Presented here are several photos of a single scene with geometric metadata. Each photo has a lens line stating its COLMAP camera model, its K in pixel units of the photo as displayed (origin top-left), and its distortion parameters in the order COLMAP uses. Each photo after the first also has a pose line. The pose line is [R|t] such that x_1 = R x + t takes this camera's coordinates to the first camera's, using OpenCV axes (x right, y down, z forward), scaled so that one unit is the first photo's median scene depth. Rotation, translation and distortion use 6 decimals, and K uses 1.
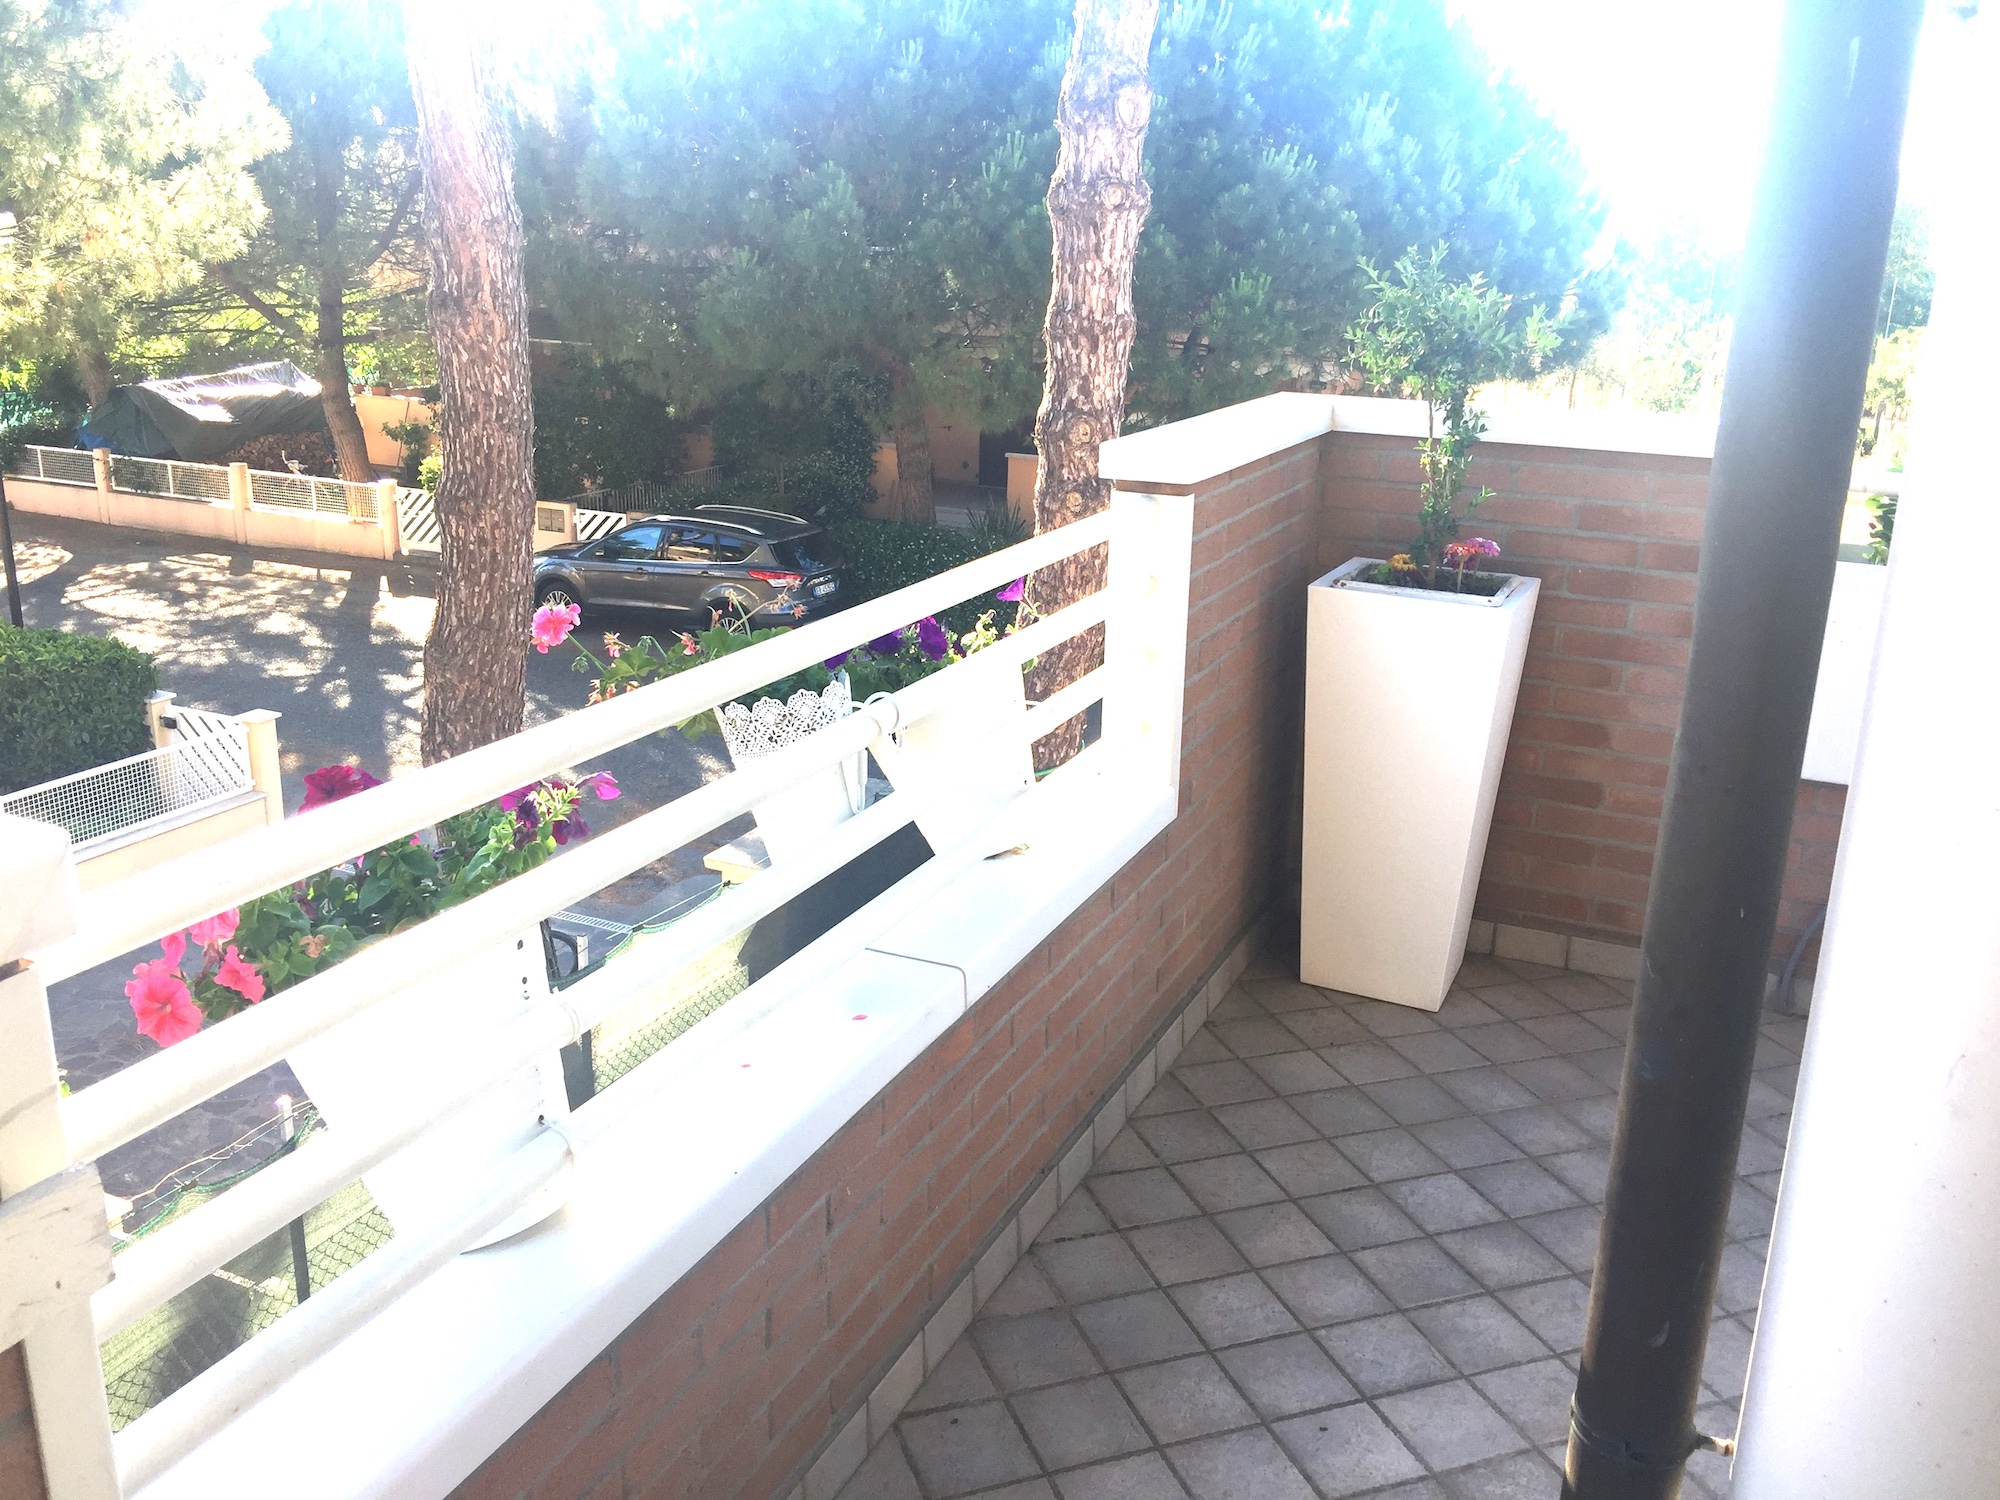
lens RADIAL K [[1674.4, 0, 1000.0], [0, 1674.4, 750.0], [0, 0, 1]] dist [0.004037, 0.000251]
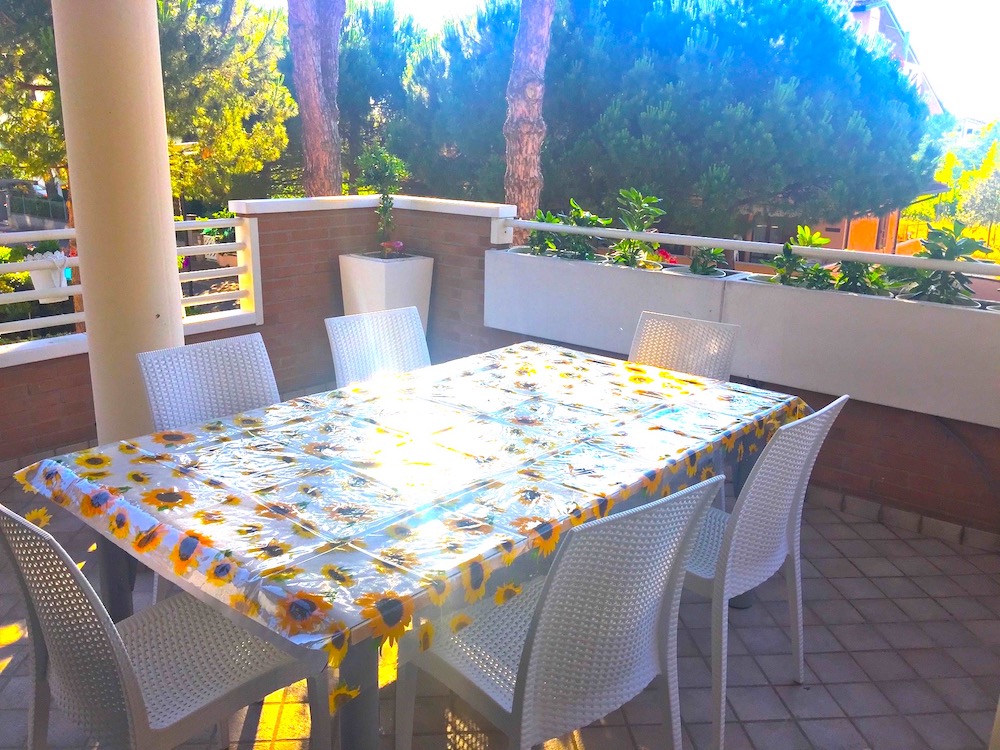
lens RADIAL K [[861.5, 0, 500.0], [0, 861.5, 375.0], [0, 0, 1]] dist [0.007998, -0.001154]
pose [[0.960389, 0.061381, -0.271819, 0.252799], [-0.073497, 0.996695, -0.034611, 0.042299], [0.268796, 0.053218, 0.961726, -0.111698]]
